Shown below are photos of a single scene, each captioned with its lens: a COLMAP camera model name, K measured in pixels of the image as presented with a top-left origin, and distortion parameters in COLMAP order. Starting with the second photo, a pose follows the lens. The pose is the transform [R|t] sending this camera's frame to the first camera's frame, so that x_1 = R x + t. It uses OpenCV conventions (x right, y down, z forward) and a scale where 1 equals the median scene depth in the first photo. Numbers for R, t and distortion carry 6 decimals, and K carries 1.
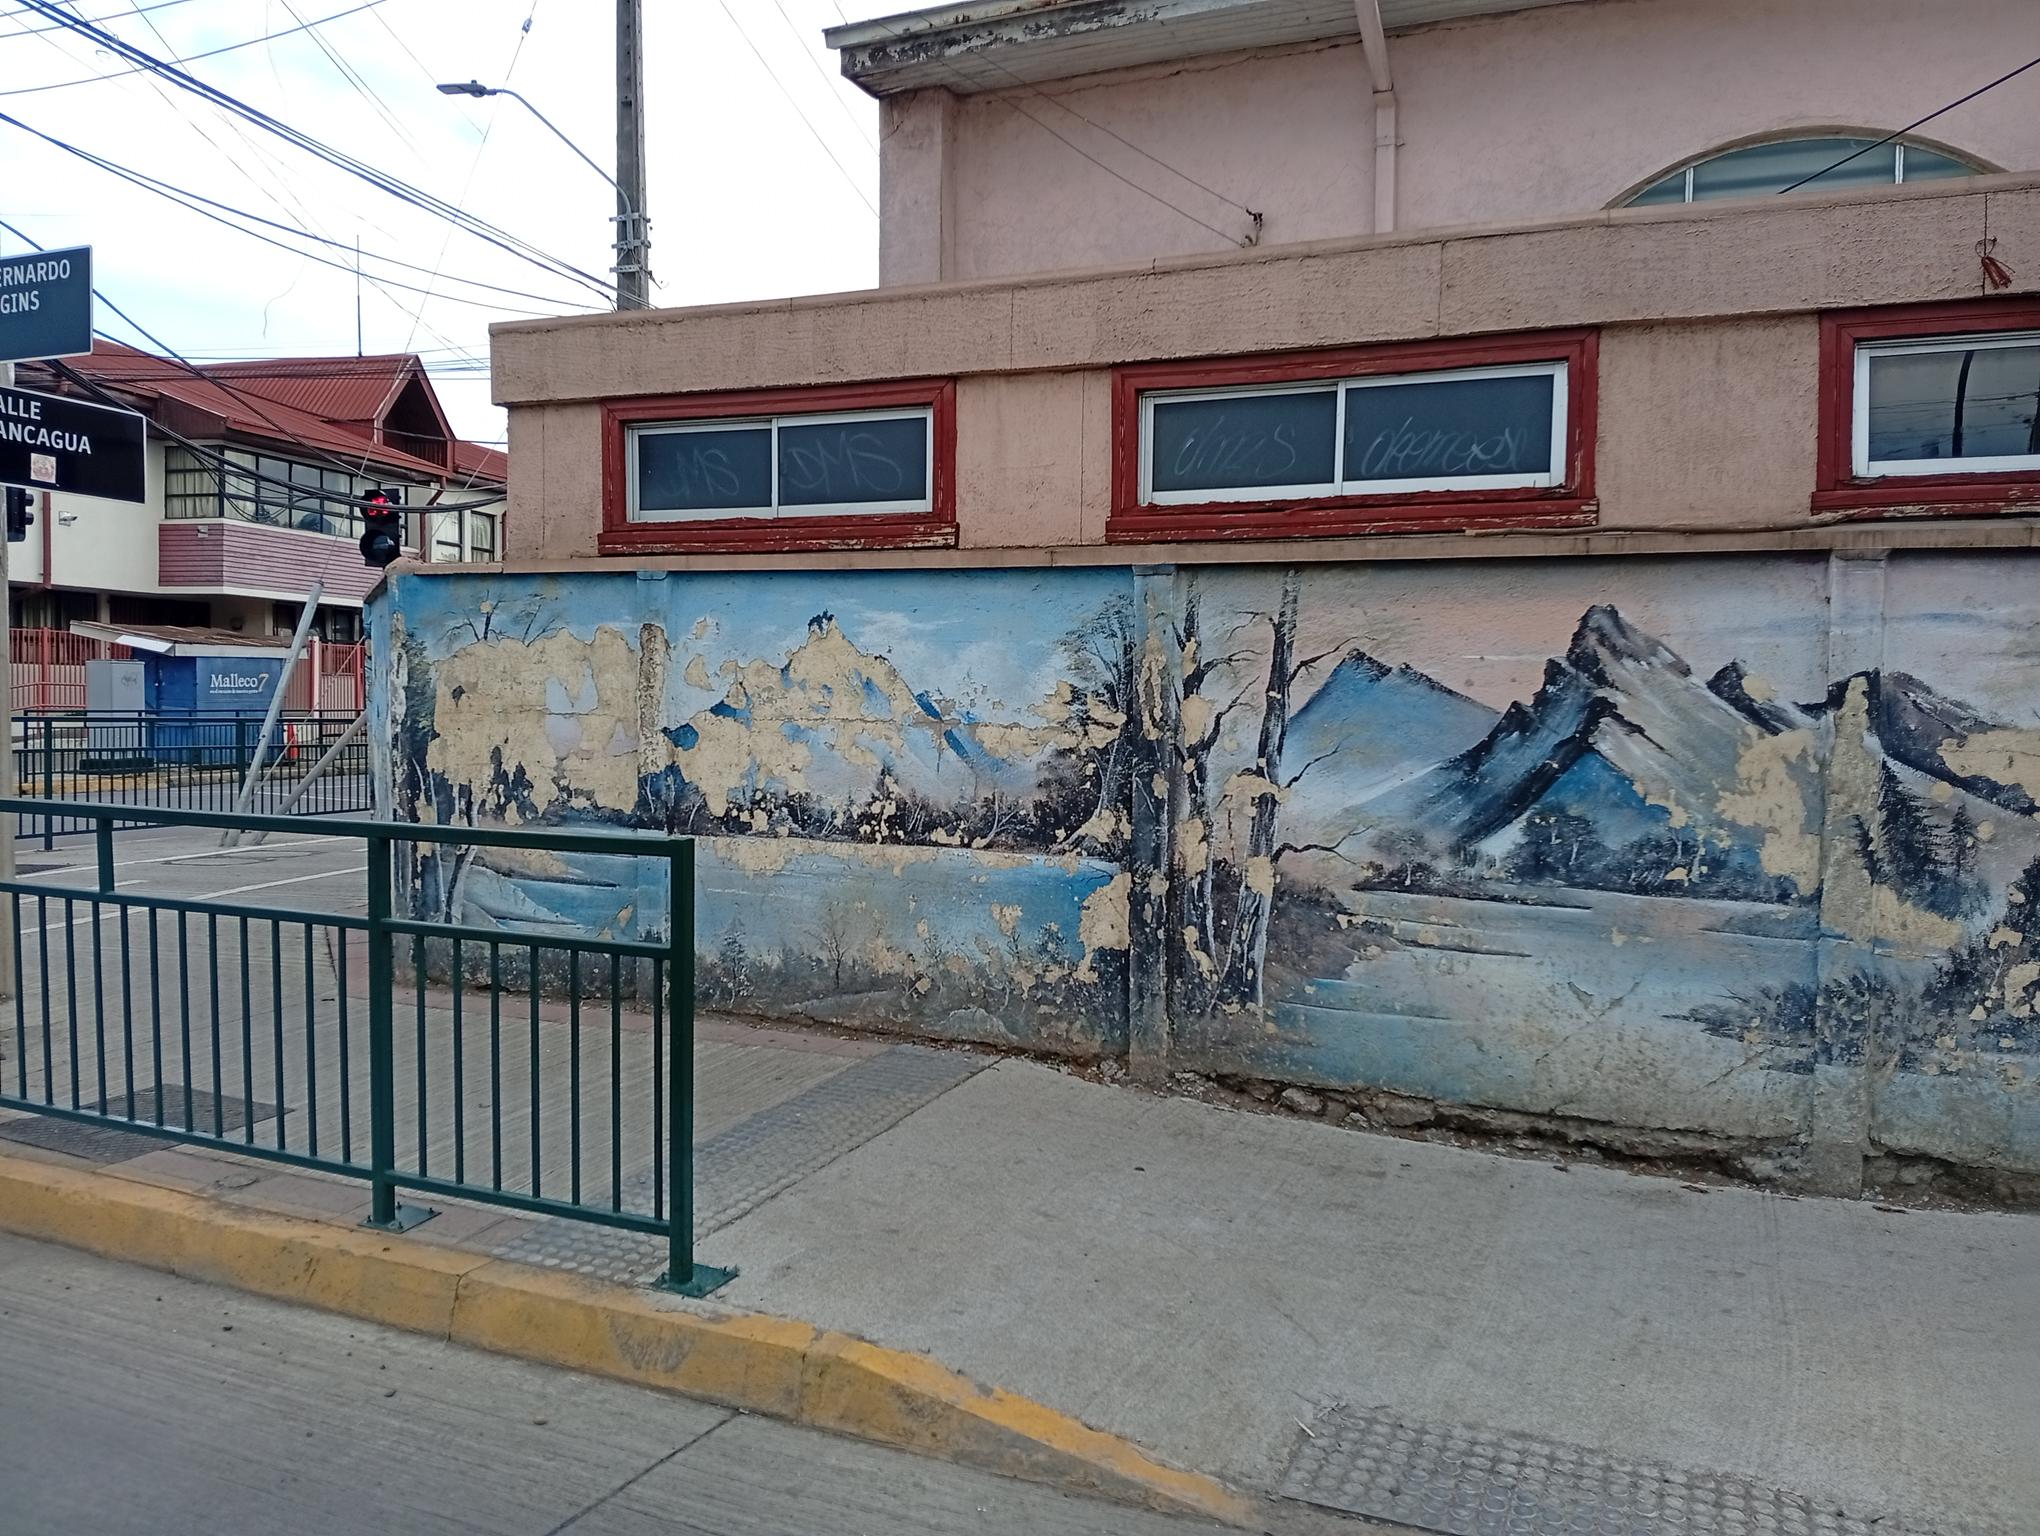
lens RADIAL K [[1546.0, 0, 1015.2], [0, 1546.0, 741.0], [0, 0, 1]] dist [0.113138, -0.238735]
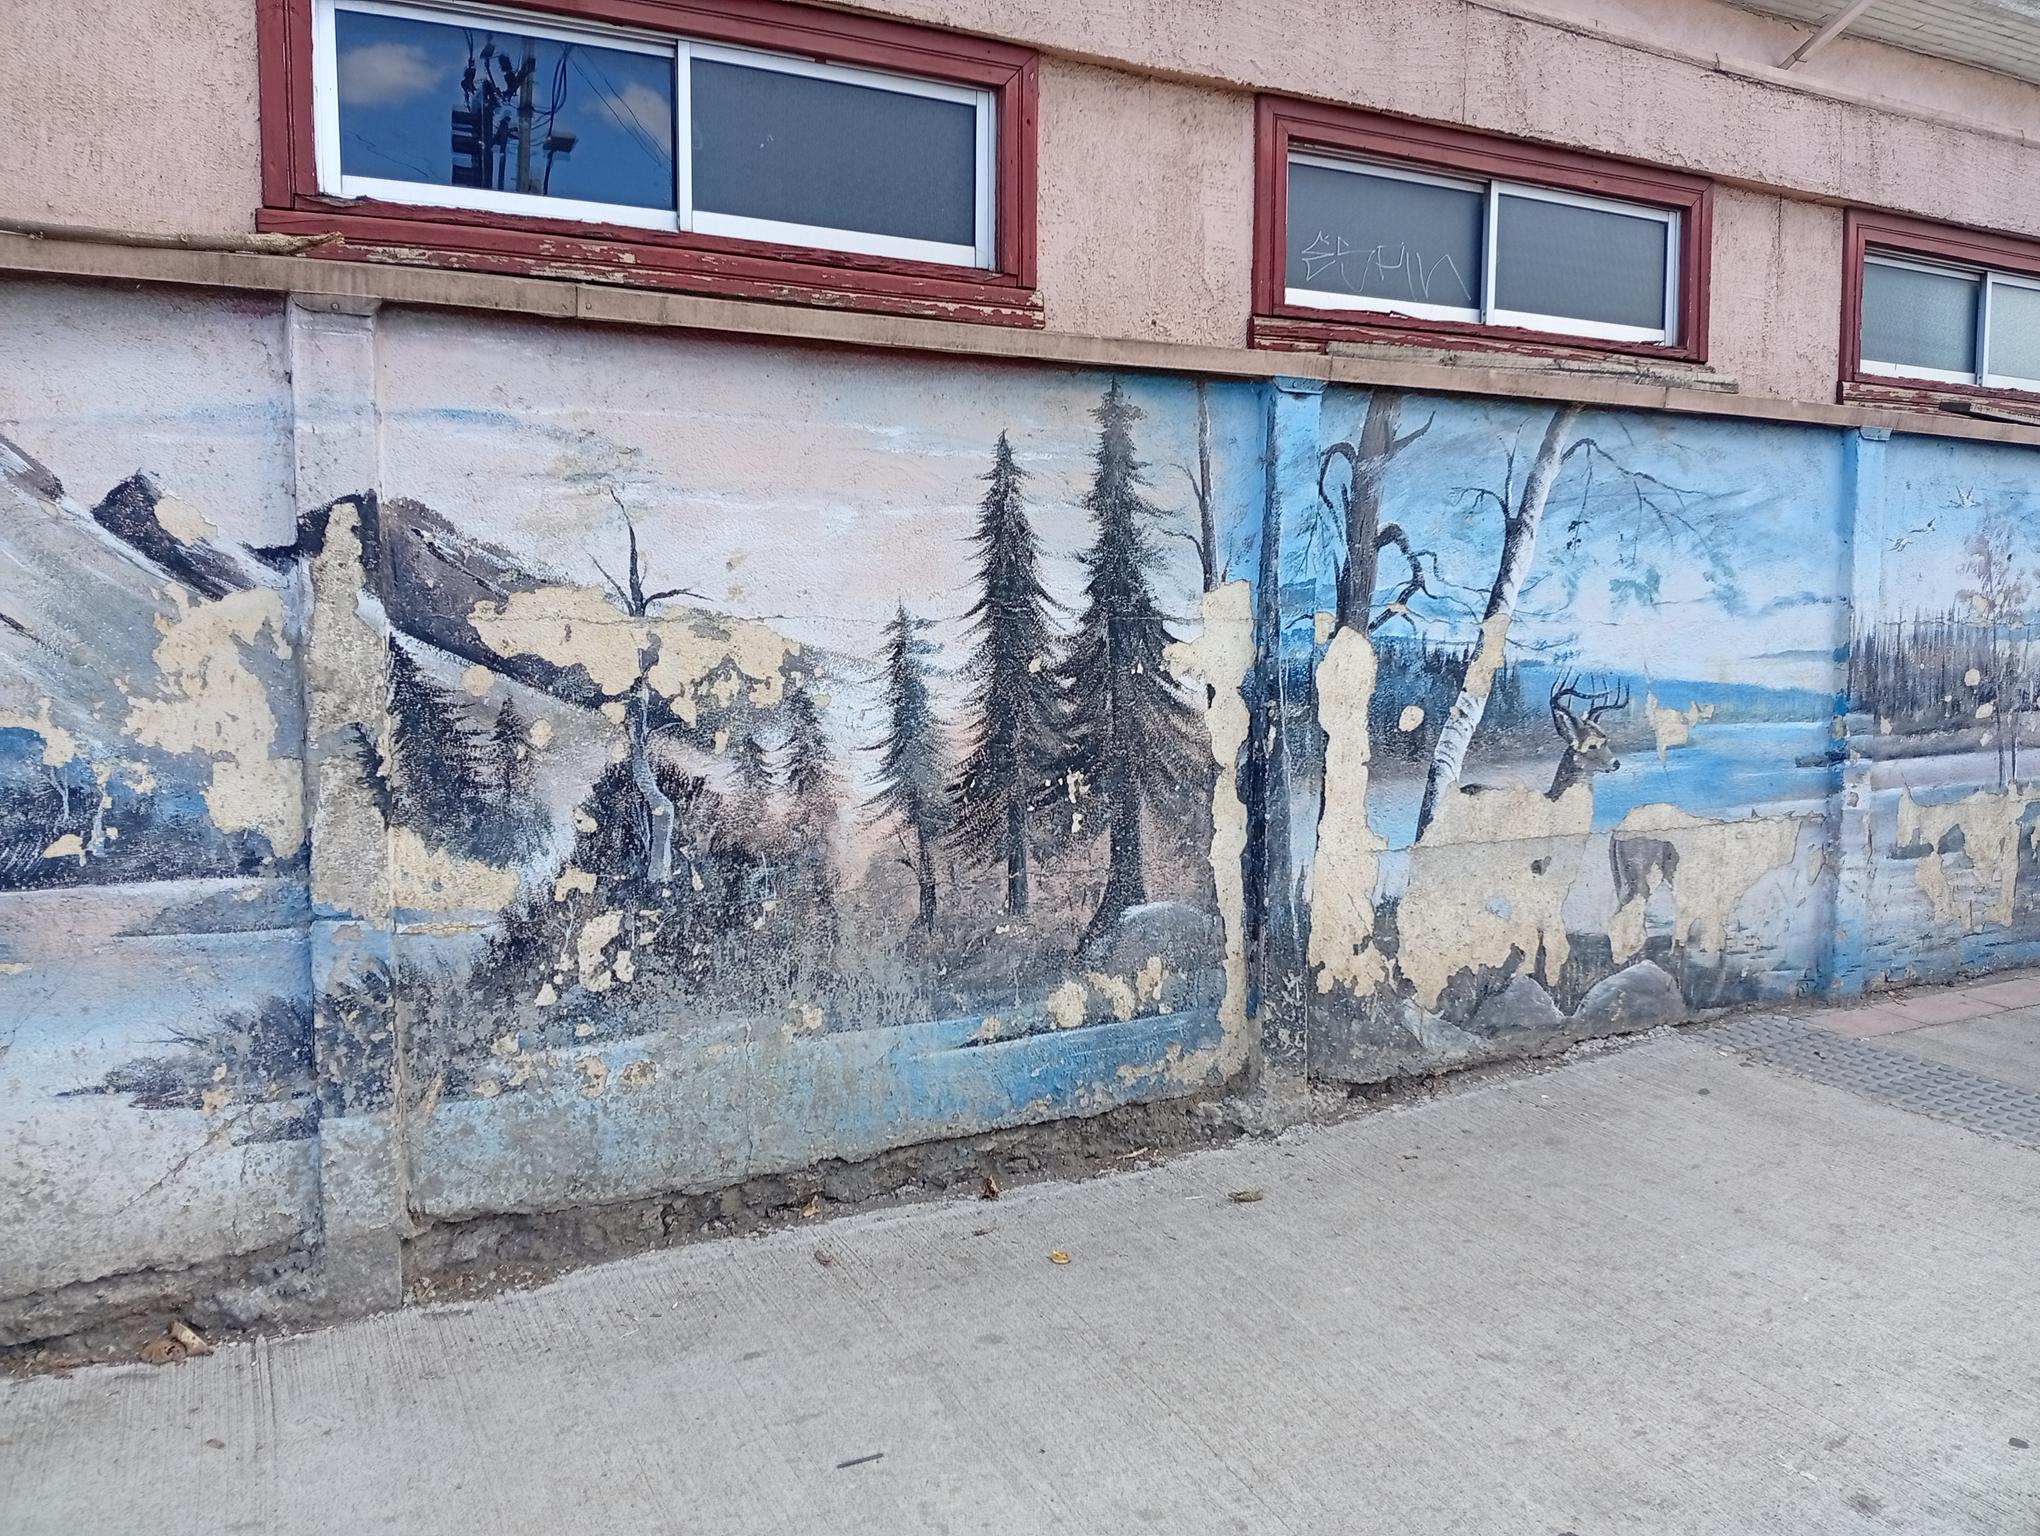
lens RADIAL K [[1551.5, 0, 1017.6], [0, 1551.5, 755.3], [0, 0, 1]] dist [0.124664, -0.258762]
pose [[0.635142, -0.078746, 0.768371, 0.189206], [0.033977, 0.996675, 0.074058, 0.019449], [-0.771648, -0.020931, 0.635705, 0.337902]]
